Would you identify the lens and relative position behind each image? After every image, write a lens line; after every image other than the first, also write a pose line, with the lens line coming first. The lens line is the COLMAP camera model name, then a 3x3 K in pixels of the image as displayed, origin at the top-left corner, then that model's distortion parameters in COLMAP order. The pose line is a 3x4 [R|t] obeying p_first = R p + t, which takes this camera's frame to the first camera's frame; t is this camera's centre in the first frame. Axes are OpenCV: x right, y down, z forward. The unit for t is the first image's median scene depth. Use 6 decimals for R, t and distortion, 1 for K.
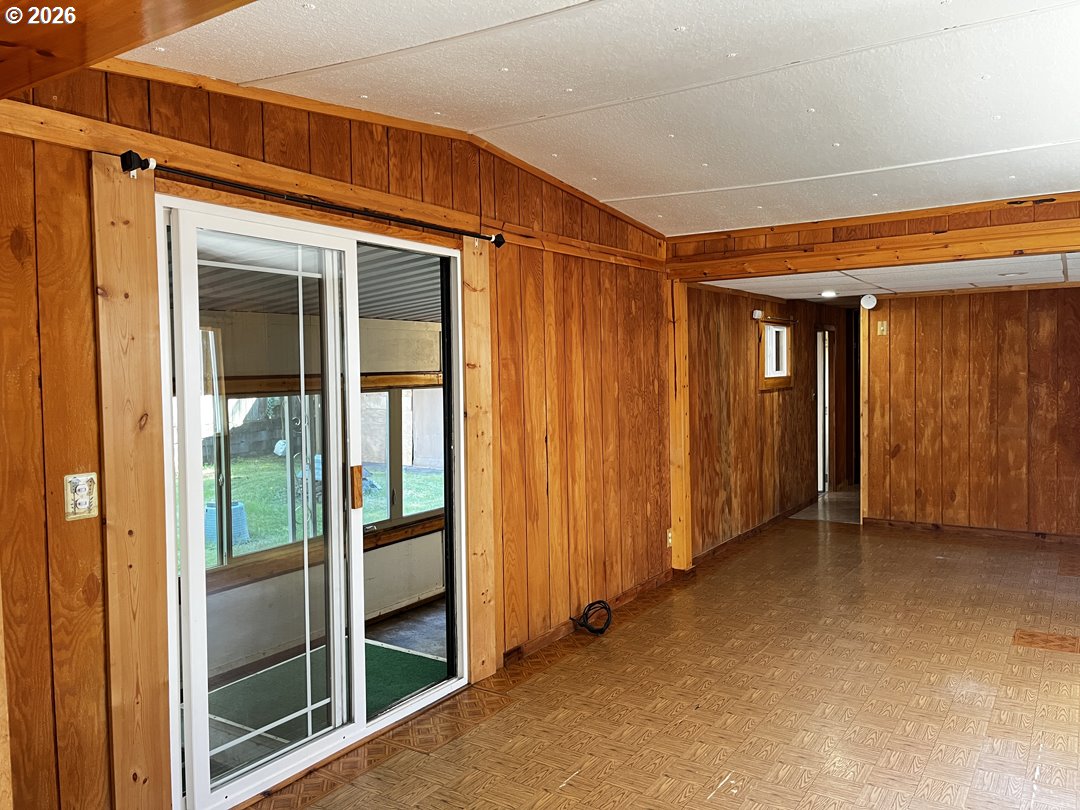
lens RADIAL K [[815.3, 0, 541.6], [0, 815.3, 397.6], [0, 0, 1]] dist [0.076507, -0.089391]
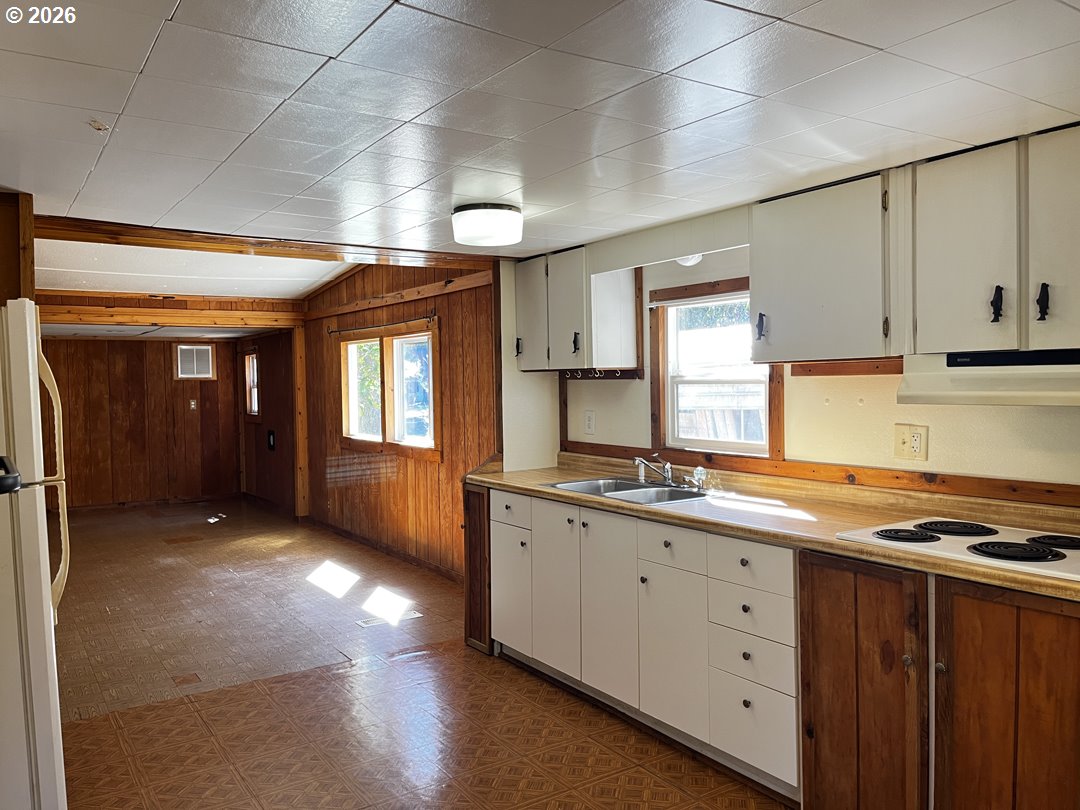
lens RADIAL K [[827.3, 0, 540.0], [0, 827.3, 405.0], [0, 0, 1]] dist [0.074104, -0.004669]
pose [[0.387330, -0.016708, 0.921790, -0.639963], [0.044292, 0.999019, -0.000504, 0.027522], [-0.920877, 0.041023, 0.387690, -0.369937]]
